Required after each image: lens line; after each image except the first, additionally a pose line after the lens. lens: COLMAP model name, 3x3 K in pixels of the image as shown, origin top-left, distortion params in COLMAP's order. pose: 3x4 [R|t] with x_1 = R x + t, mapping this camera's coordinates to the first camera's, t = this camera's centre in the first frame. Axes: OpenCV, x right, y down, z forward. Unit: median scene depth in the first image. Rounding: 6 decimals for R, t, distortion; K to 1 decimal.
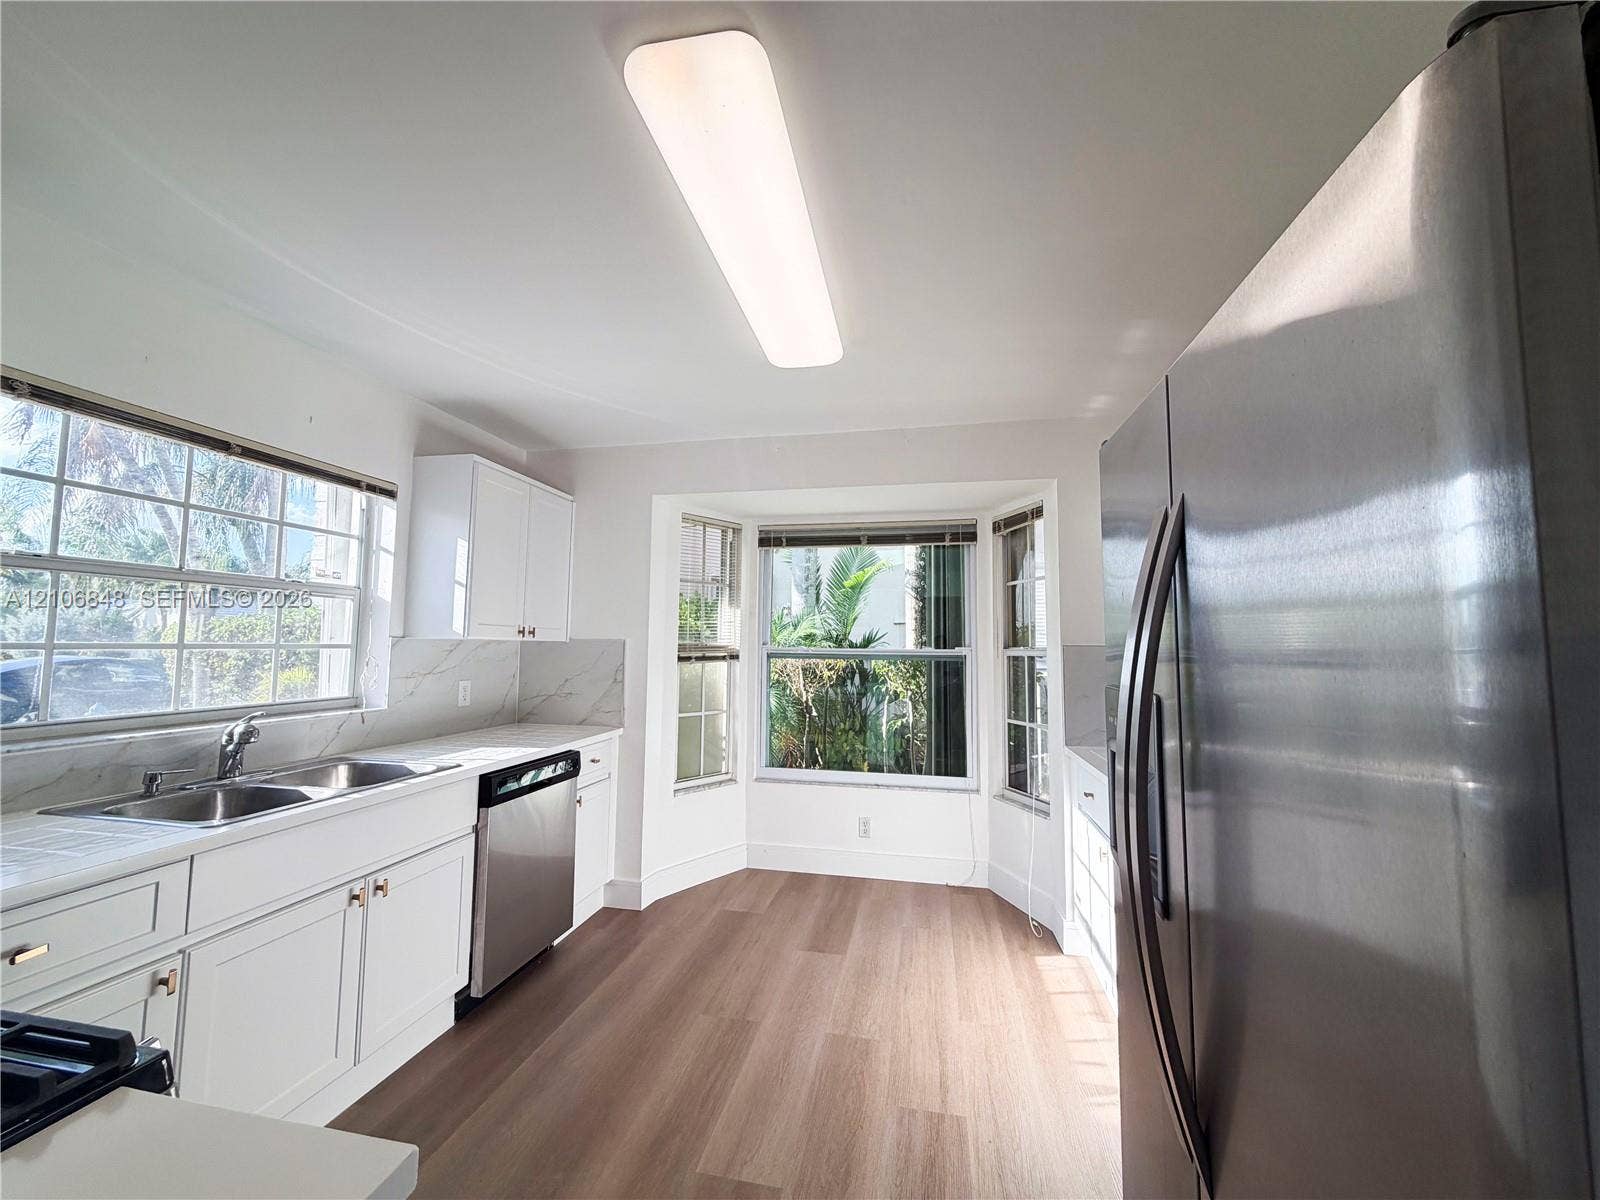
lens RADIAL K [[644.4, 0, 800.0], [0, 644.4, 600.0], [0, 0, 1]] dist [-0.001552, -0.000397]
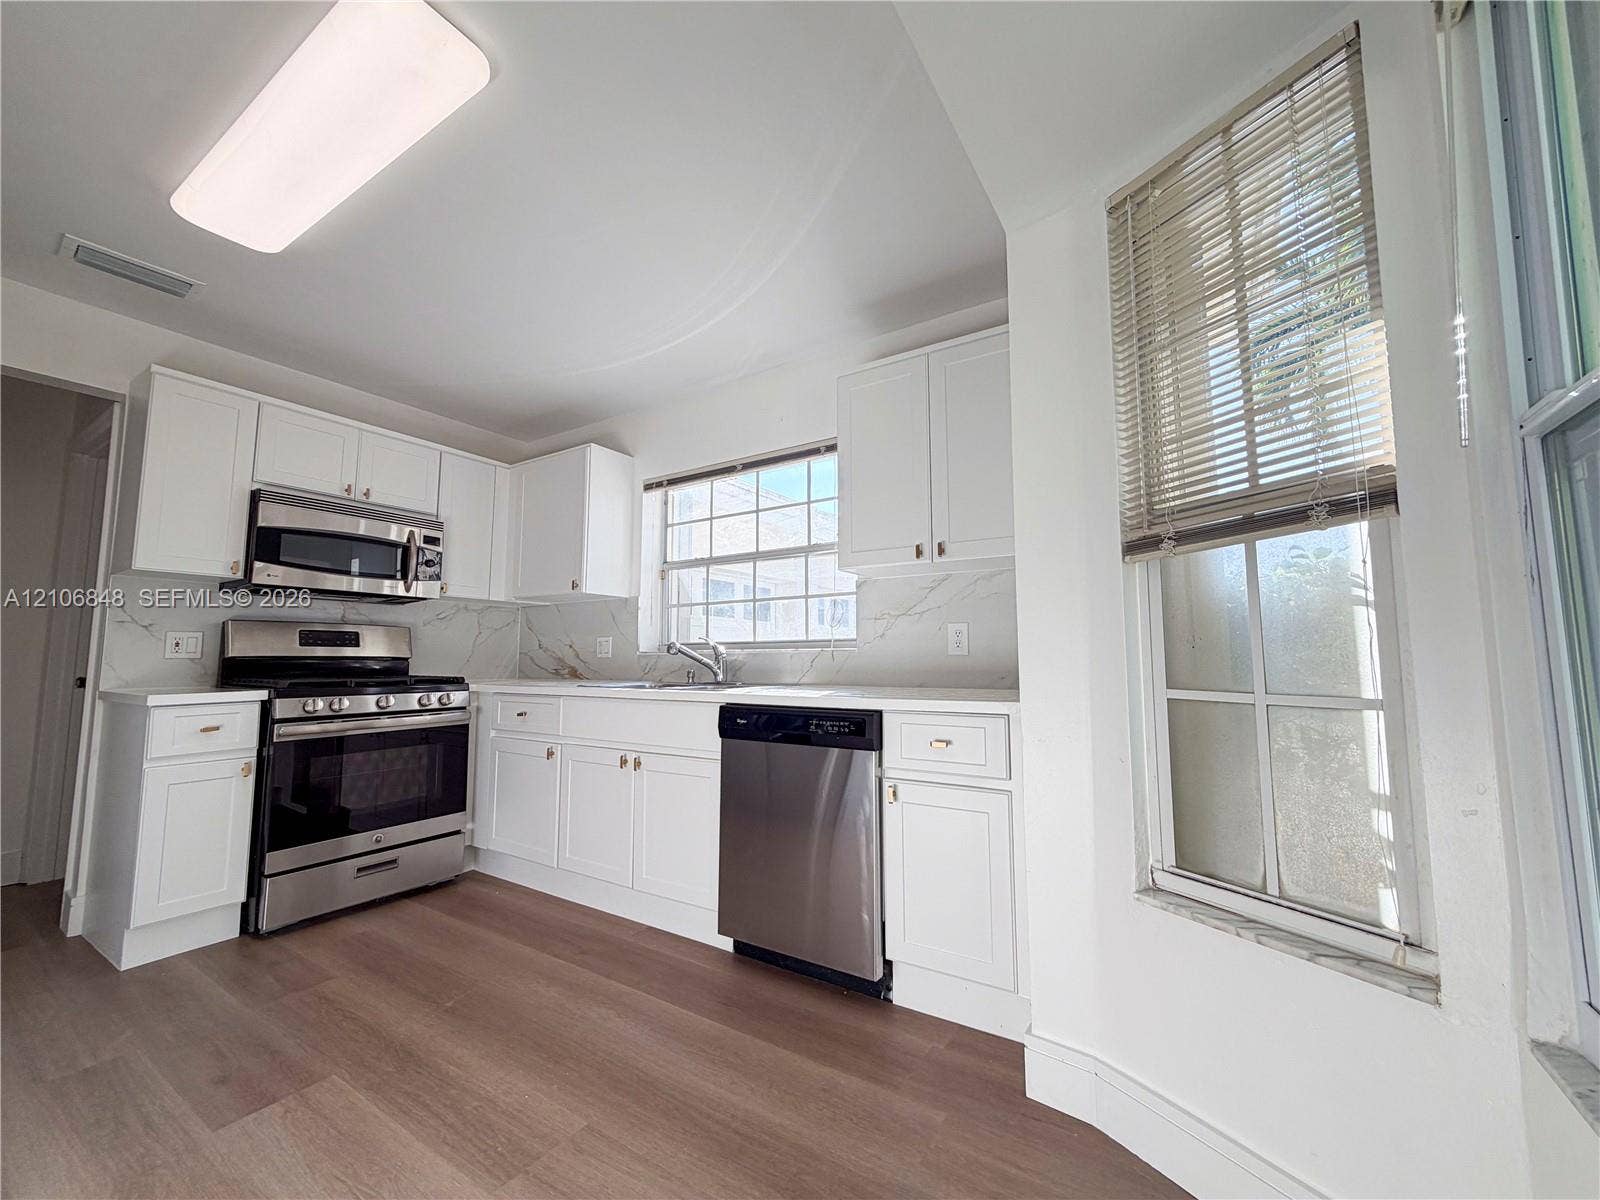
lens RADIAL K [[642.4, 0, 797.0], [0, 642.4, 598.4], [0, 0, 1]] dist [0.000919, -0.000665]
pose [[-0.374583, -0.098071, -0.921992, 0.259973], [0.068027, 0.988804, -0.132815, 0.167802], [0.924695, -0.112470, -0.363718, 0.993765]]
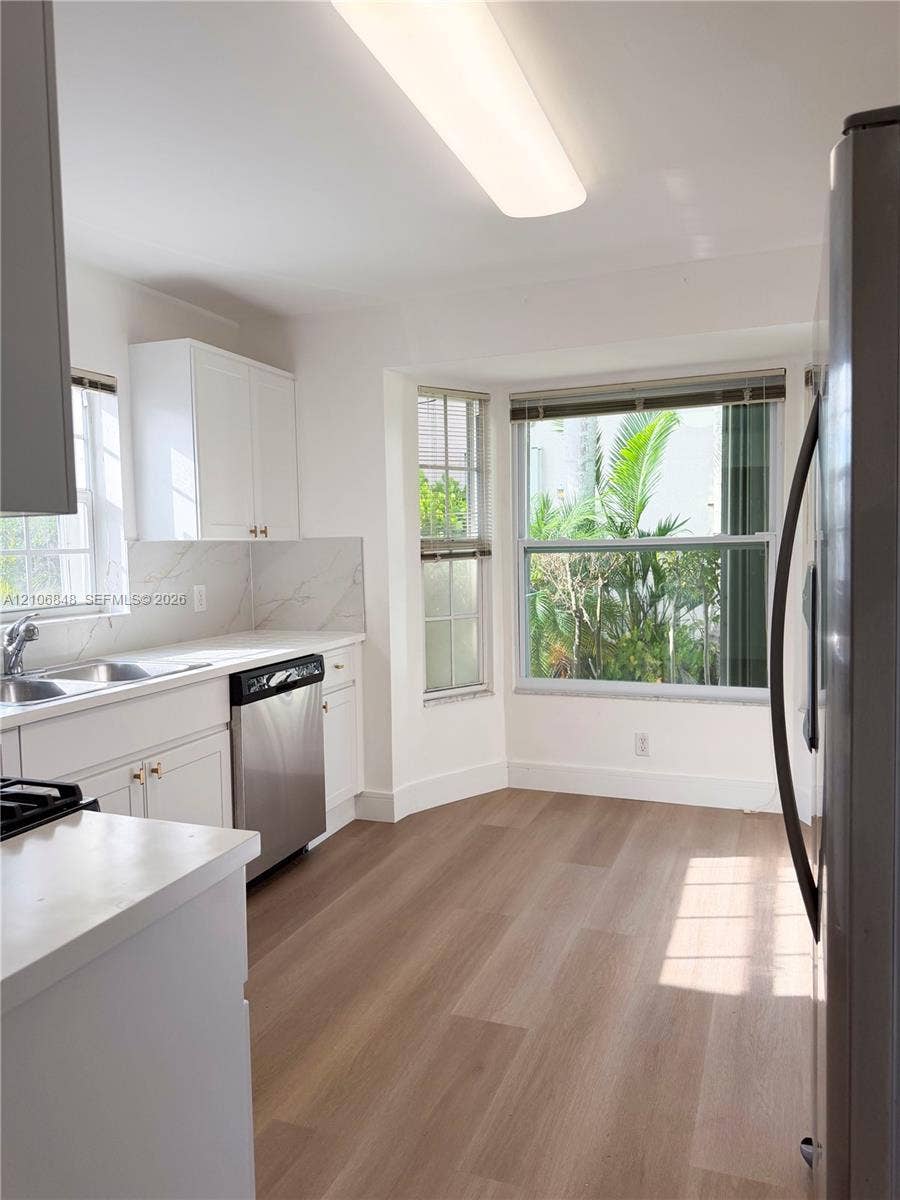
lens RADIAL K [[862.8, 0, 450.0], [0, 862.8, 600.0], [0, 0, 1]] dist [0.096050, -0.102379]
pose [[0.986199, -0.020508, -0.164288, 0.046973], [0.042916, 0.990047, 0.134034, -0.007426], [0.159904, -0.139235, 0.977264, -0.174822]]
